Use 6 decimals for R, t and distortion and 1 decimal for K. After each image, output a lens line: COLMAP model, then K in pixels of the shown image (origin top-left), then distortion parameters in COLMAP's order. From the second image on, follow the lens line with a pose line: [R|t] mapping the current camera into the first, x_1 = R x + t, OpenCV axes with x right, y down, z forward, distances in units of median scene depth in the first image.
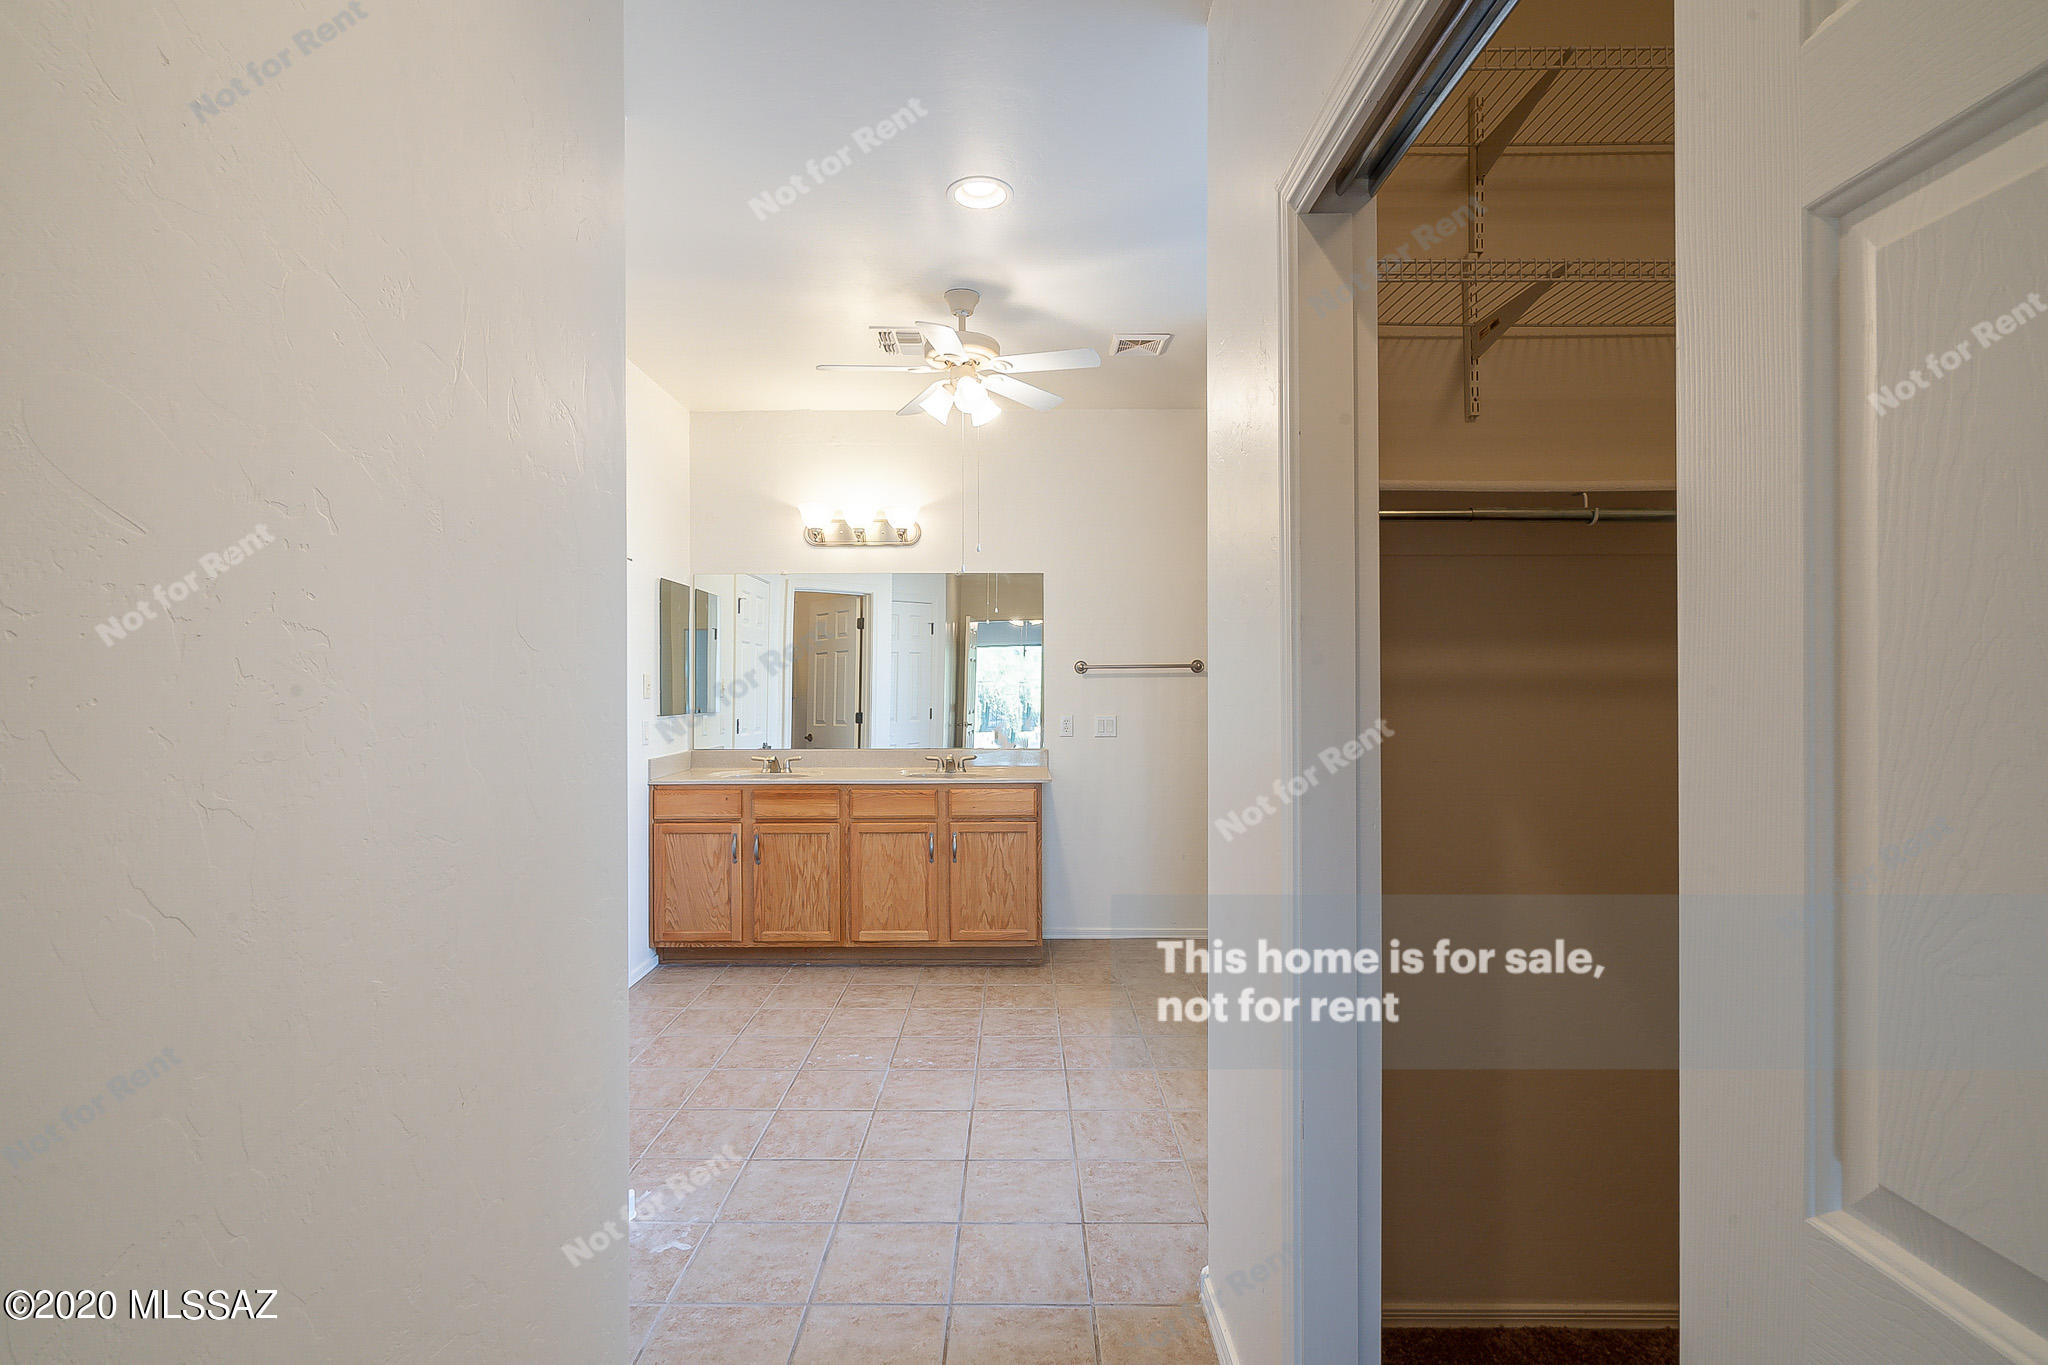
lens RADIAL K [[931.1, 0, 1017.7], [0, 931.1, 695.1], [0, 0, 1]] dist [-0.000481, 0.000460]
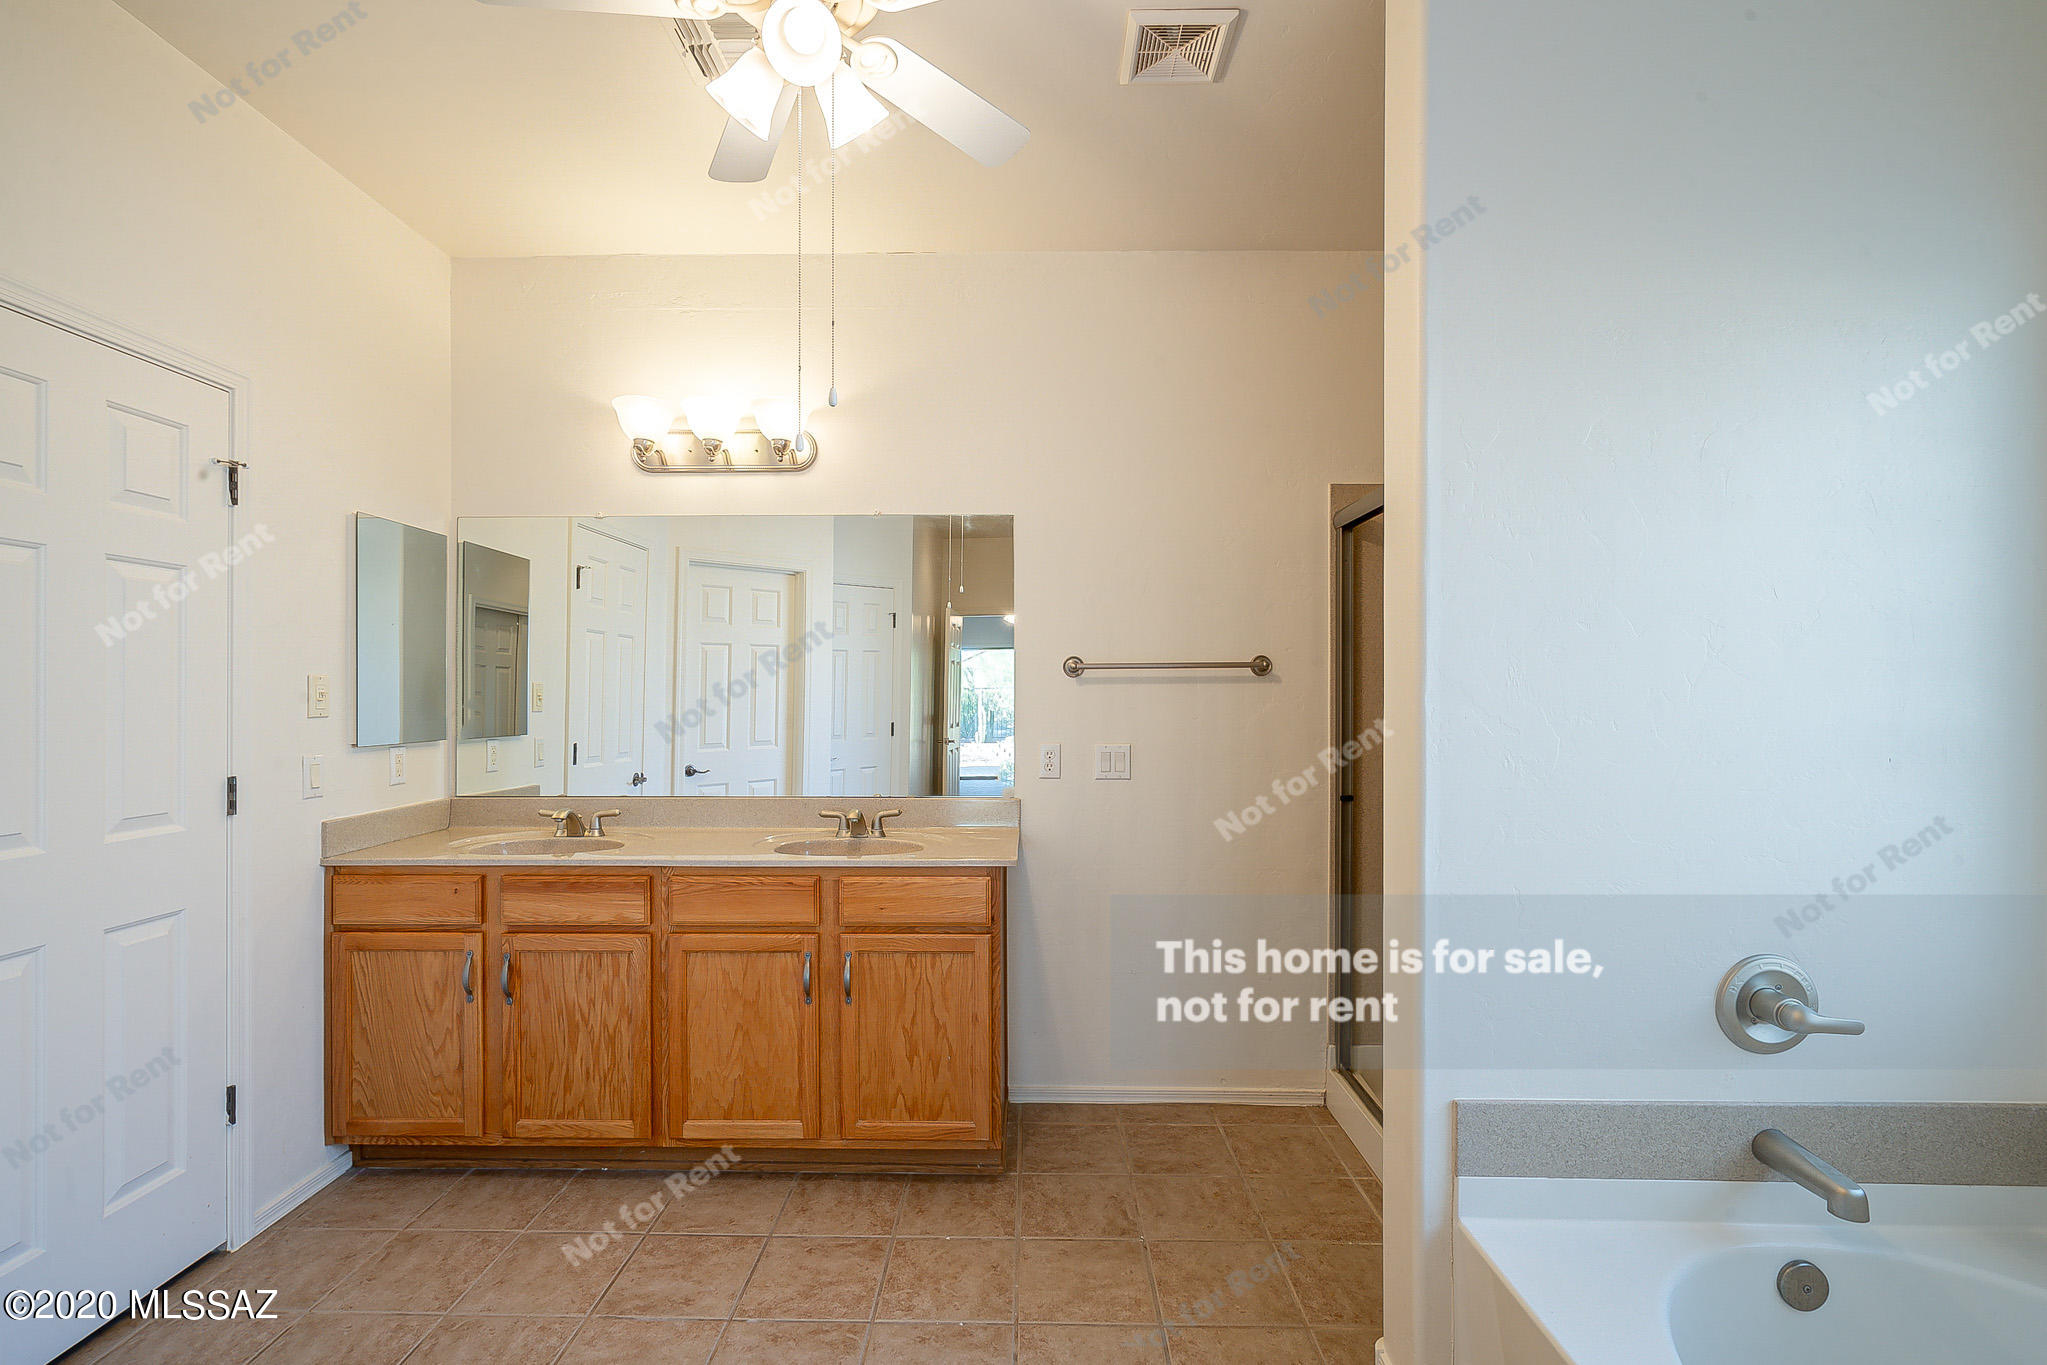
lens RADIAL K [[930.6, 0, 1017.2], [0, 930.6, 695.1], [0, 0, 1]] dist [-0.000481, 0.000460]
pose [[0.999896, 0.003424, -0.013986, 0.043763], [-0.003521, 0.999970, -0.006897, -0.007450], [0.013962, 0.006945, 0.999878, 0.423809]]
